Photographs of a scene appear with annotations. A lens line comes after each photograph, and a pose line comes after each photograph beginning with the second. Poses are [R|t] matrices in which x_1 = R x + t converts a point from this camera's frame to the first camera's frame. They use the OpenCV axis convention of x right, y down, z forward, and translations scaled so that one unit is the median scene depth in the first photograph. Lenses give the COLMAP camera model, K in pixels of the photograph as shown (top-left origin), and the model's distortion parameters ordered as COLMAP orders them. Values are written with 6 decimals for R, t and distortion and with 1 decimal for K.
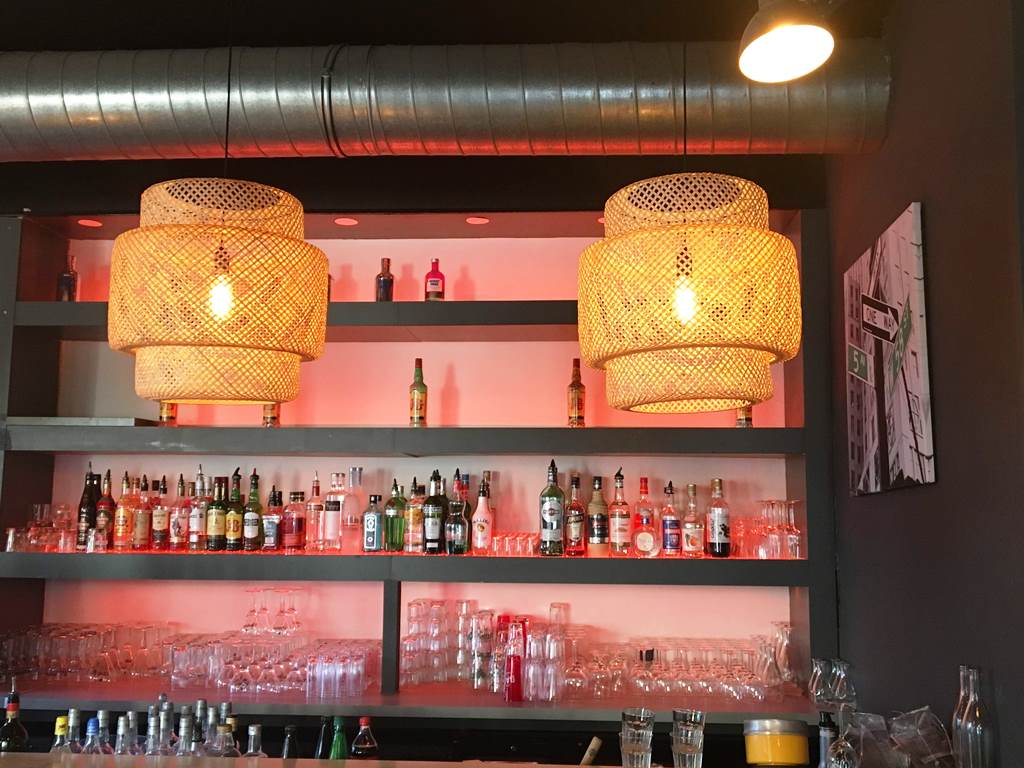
lens RADIAL K [[1065.8, 0, 512.0], [0, 1065.8, 384.0], [0, 0, 1]] dist [0.048647, -0.012912]
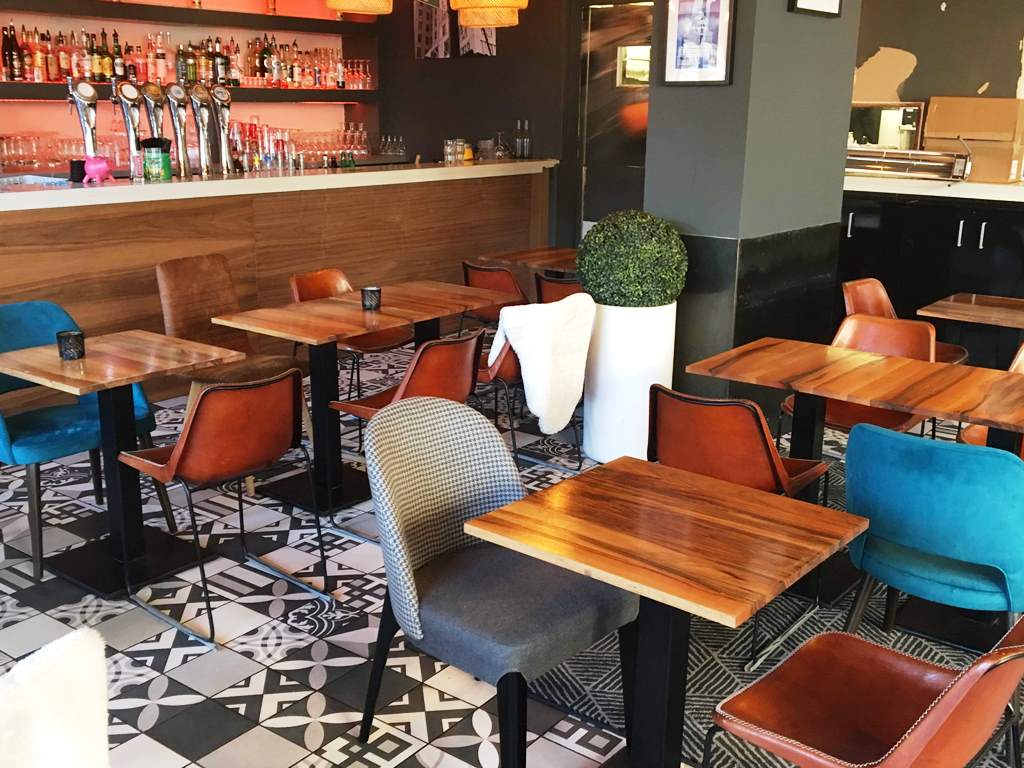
lens RADIAL K [[1065.8, 0, 512.0], [0, 1065.8, 384.0], [0, 0, 1]] dist [0.048647, -0.012912]
pose [[0.554634, -0.218692, 0.802842, -1.342473], [-0.108495, 0.937601, 0.330352, -0.018448], [-0.824991, -0.270329, 0.496298, -0.413860]]
